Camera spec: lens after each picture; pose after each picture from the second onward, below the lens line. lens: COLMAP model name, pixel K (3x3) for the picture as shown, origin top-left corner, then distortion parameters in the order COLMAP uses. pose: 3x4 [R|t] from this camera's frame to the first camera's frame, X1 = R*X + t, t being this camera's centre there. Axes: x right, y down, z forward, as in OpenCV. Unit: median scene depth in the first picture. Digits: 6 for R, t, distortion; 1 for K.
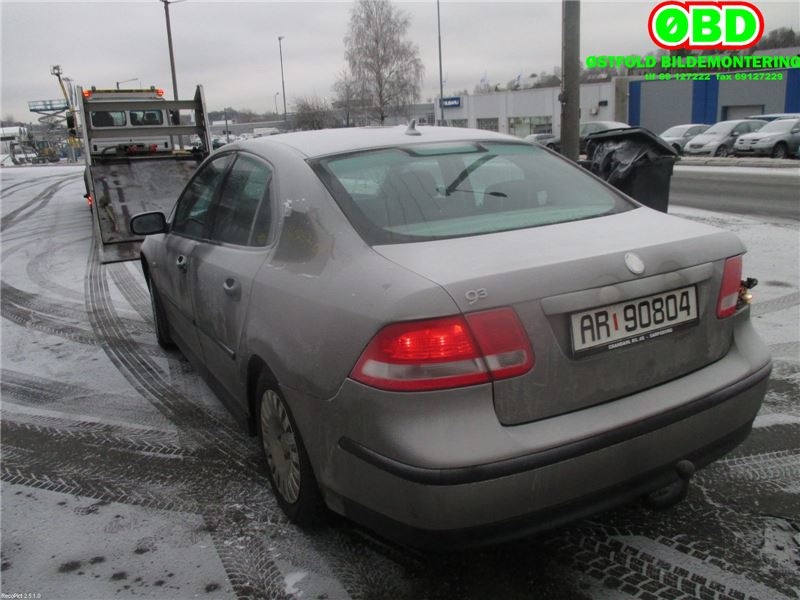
lens RADIAL K [[719.1, 0, 401.7], [0, 719.1, 295.5], [0, 0, 1]] dist [-0.021045, 0.000828]
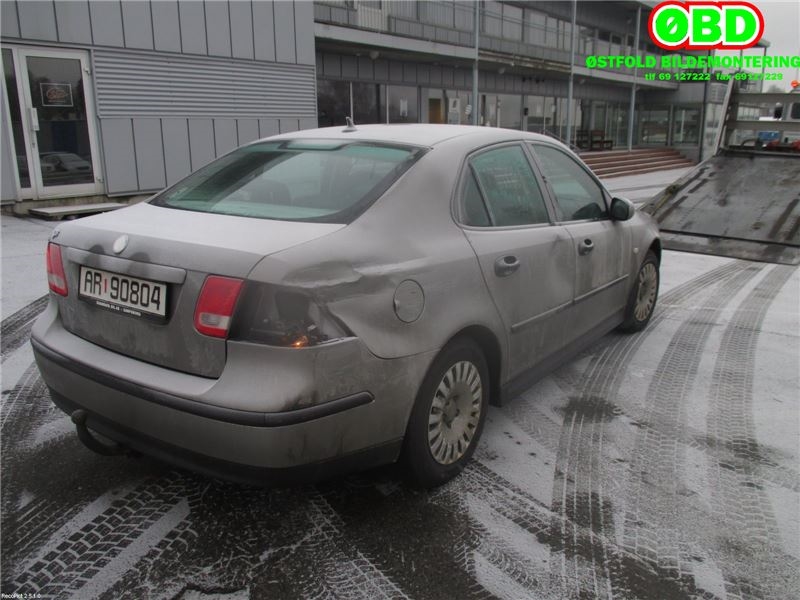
lens RADIAL K [[719.1, 0, 400.5], [0, 719.1, 303.4], [0, 0, 1]] dist [-0.021045, 0.000828]
pose [[0.364948, 0.265300, -0.892429, 1.515009], [-0.240362, 0.952894, 0.184982, -0.270391], [0.899466, 0.146997, 0.411525, 0.911659]]
